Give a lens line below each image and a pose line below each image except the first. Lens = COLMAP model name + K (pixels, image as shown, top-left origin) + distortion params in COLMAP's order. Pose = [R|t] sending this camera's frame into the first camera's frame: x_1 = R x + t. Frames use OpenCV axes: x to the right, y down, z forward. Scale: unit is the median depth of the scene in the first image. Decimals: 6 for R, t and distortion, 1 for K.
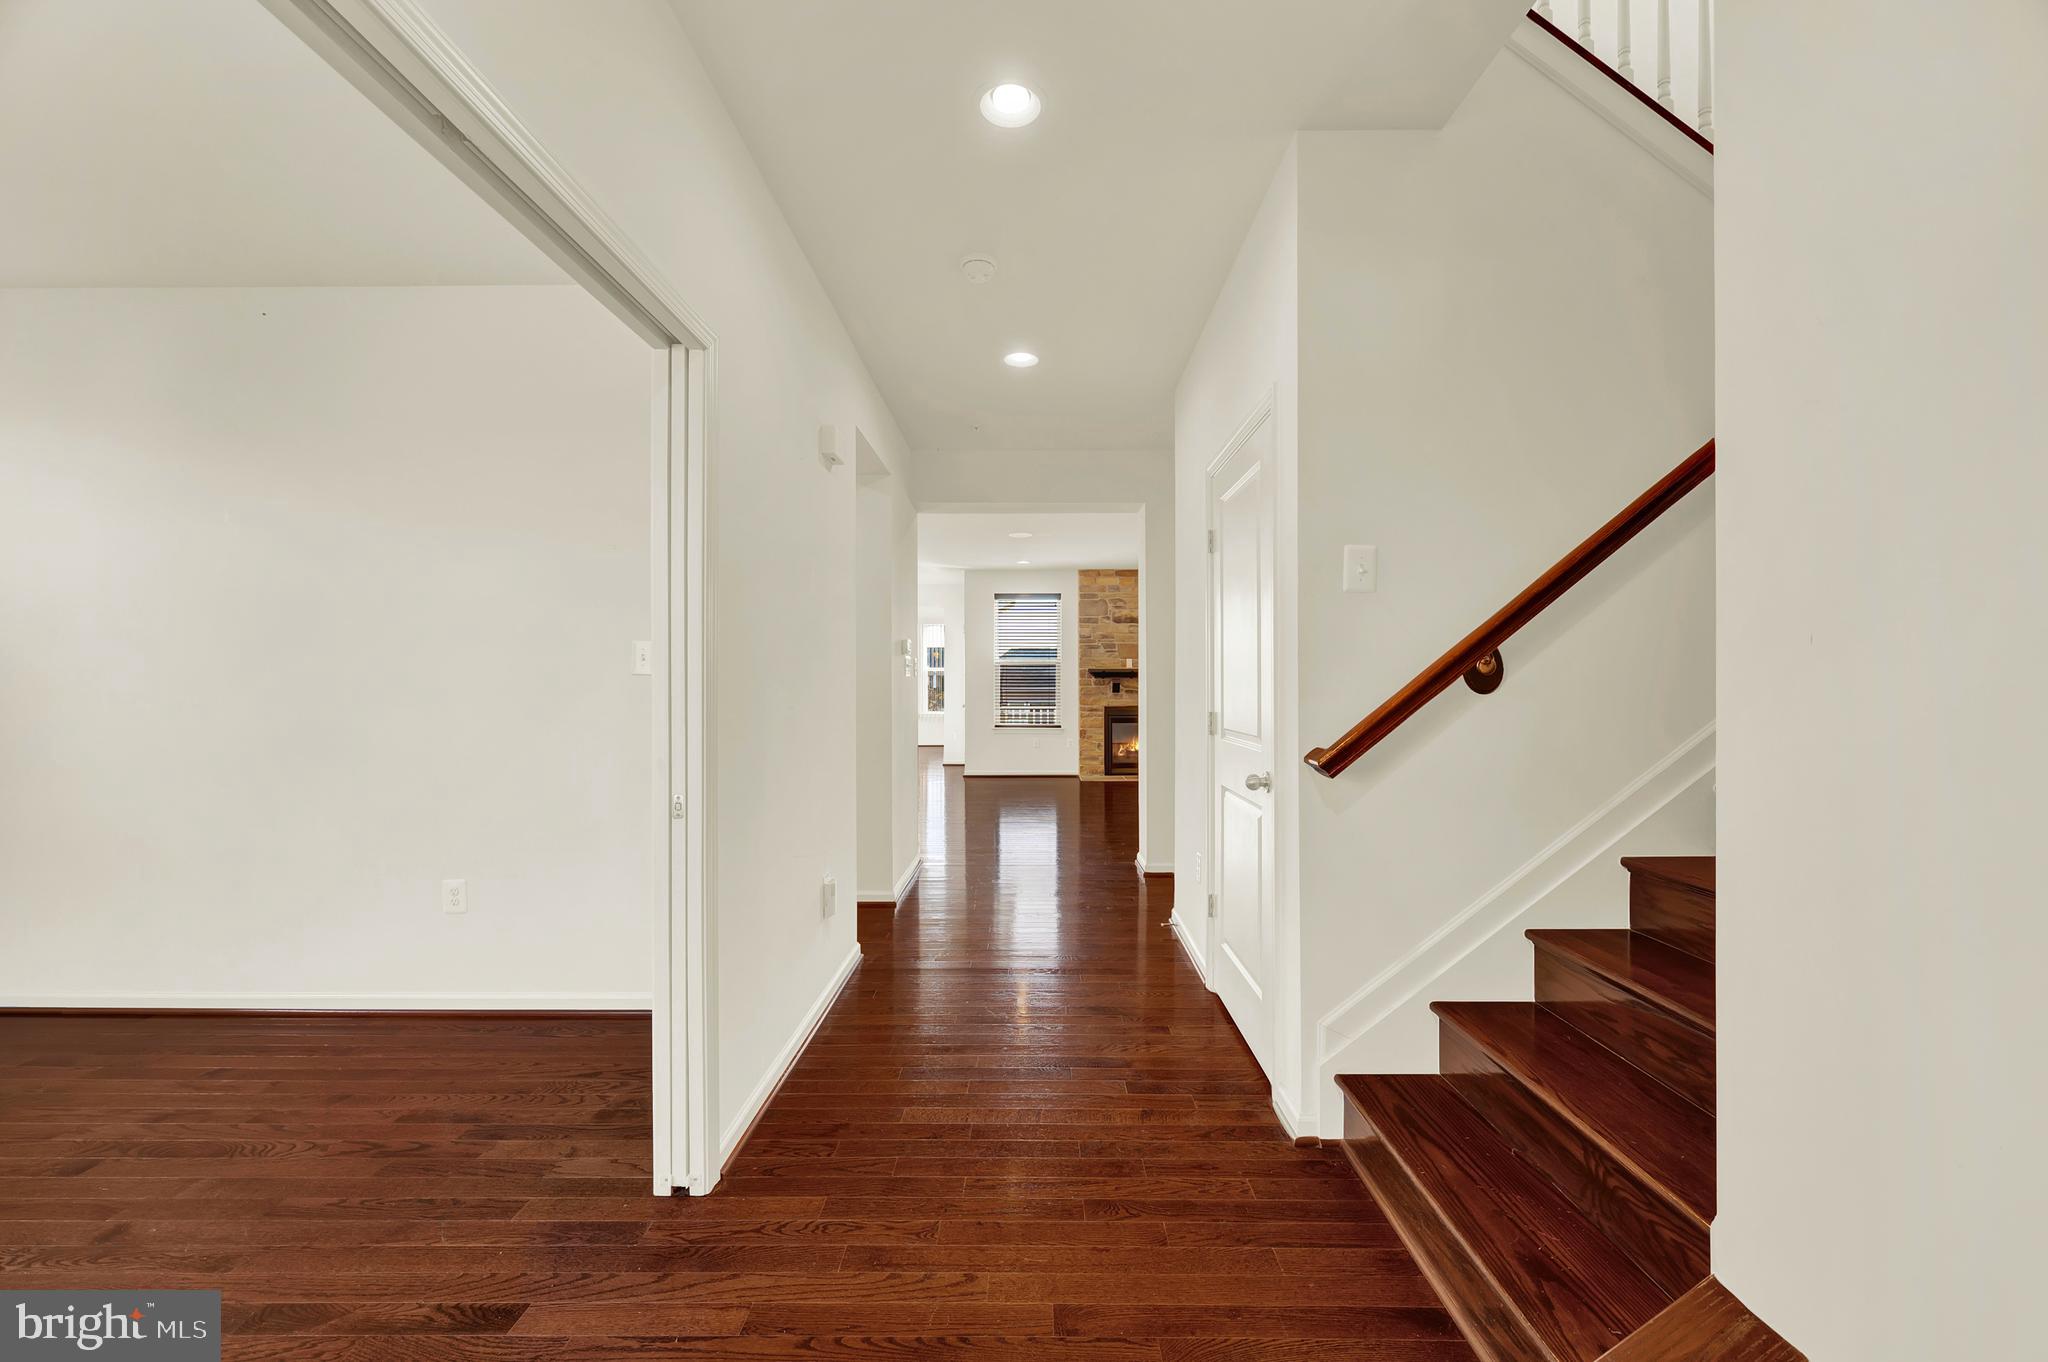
lens RADIAL K [[829.8, 0, 1024.0], [0, 829.8, 681.0], [0, 0, 1]] dist [-0.002778, -0.000268]
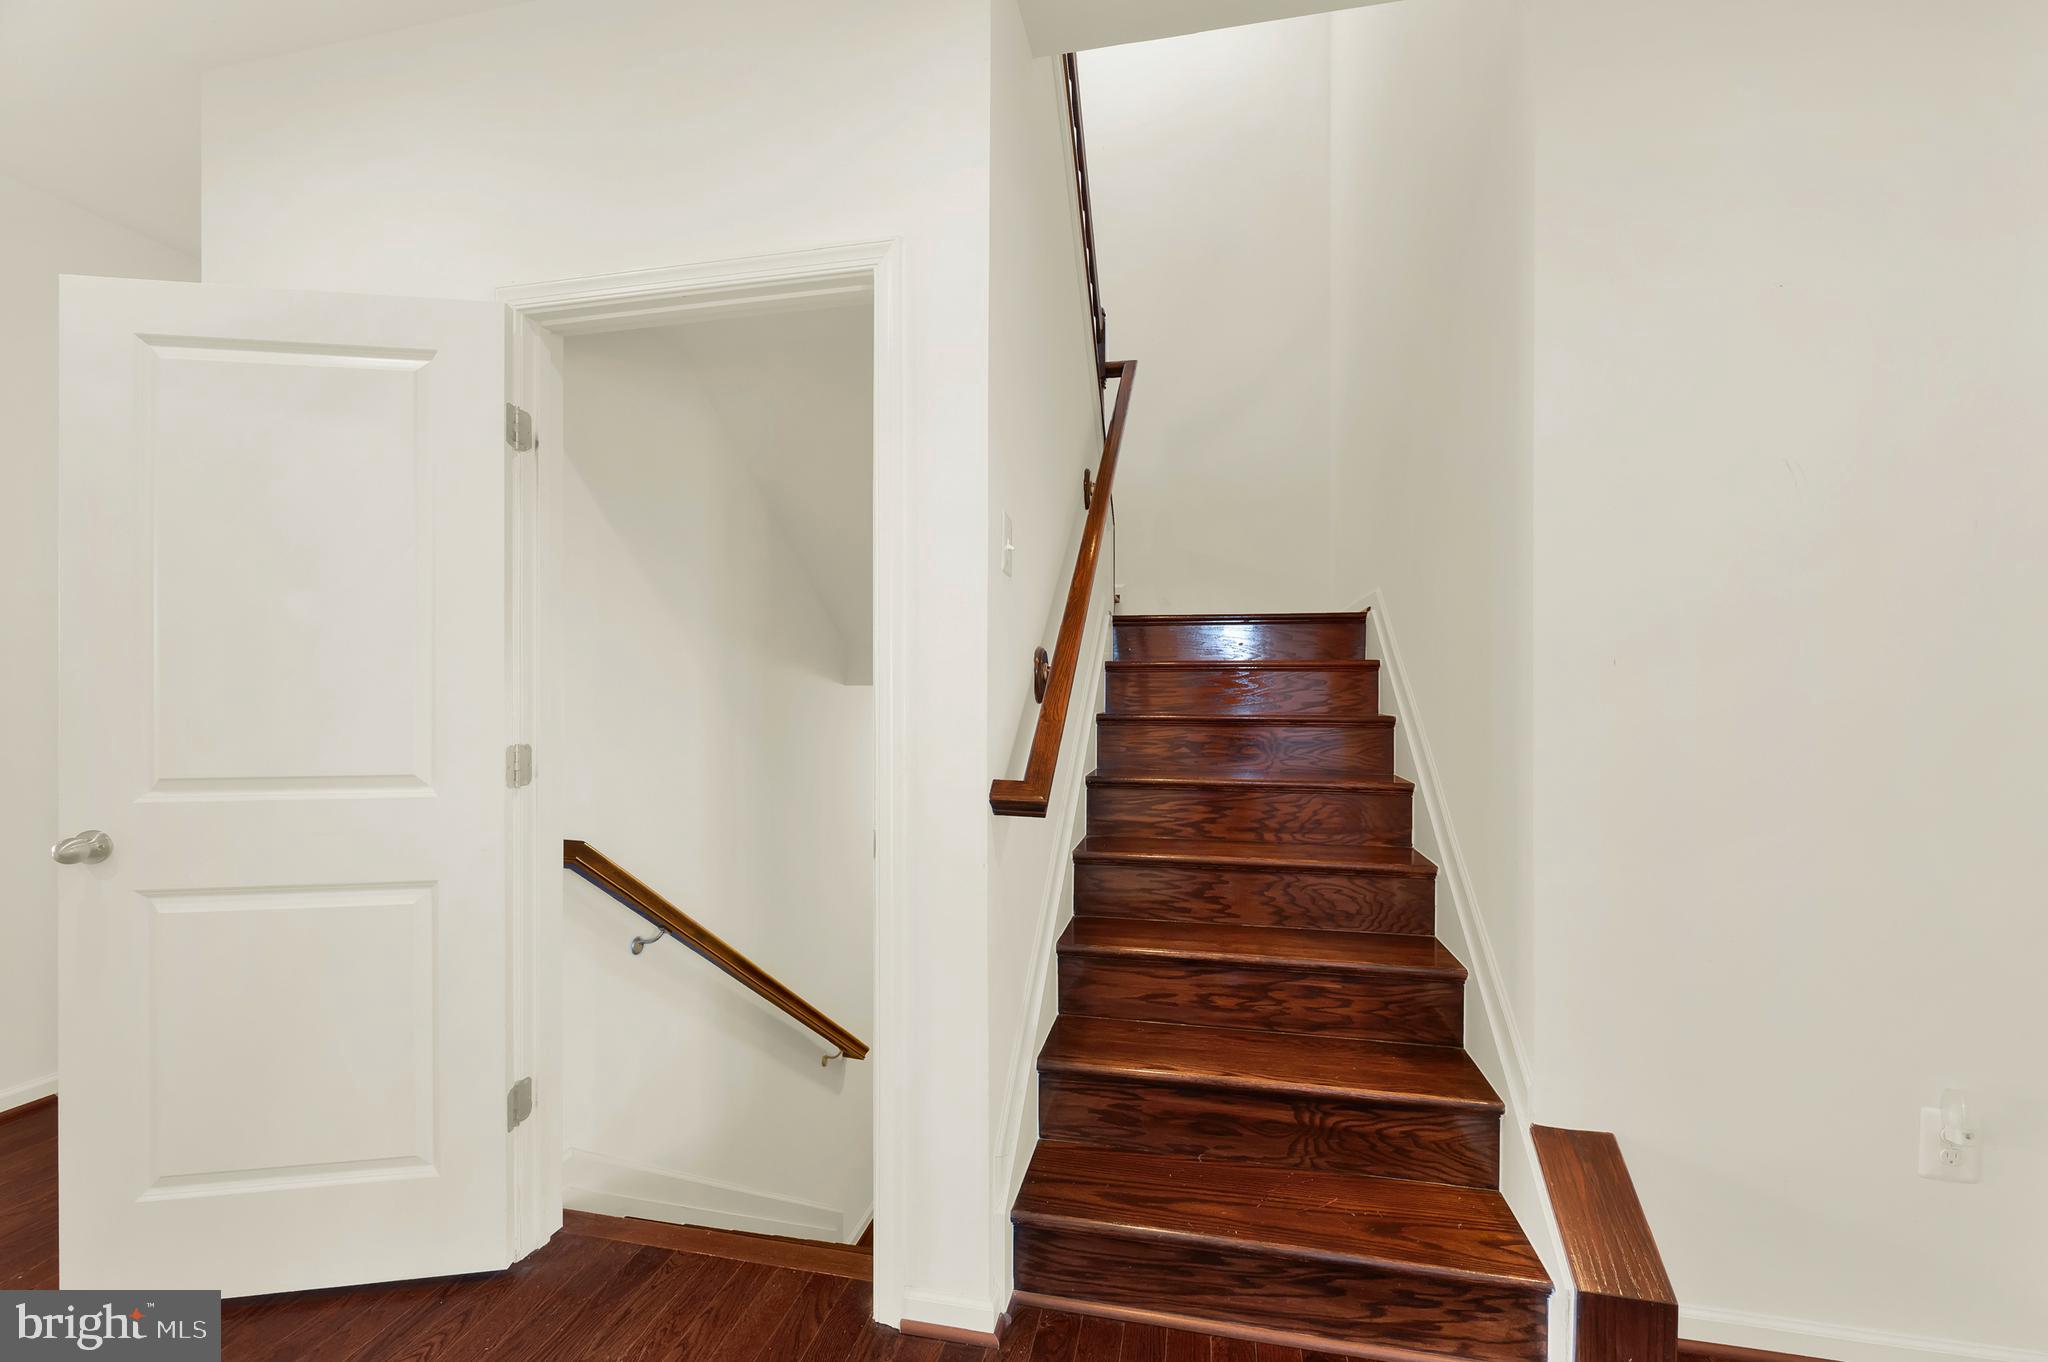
lens RADIAL K [[829.8, 0, 1024.0], [0, 829.8, 681.0], [0, 0, 1]] dist [-0.002778, -0.000268]
pose [[0.193503, 0.009639, 0.981052, -0.501709], [-0.000583, 0.999953, -0.009710, -0.006218], [-0.981100, 0.001307, 0.193499, 1.128881]]
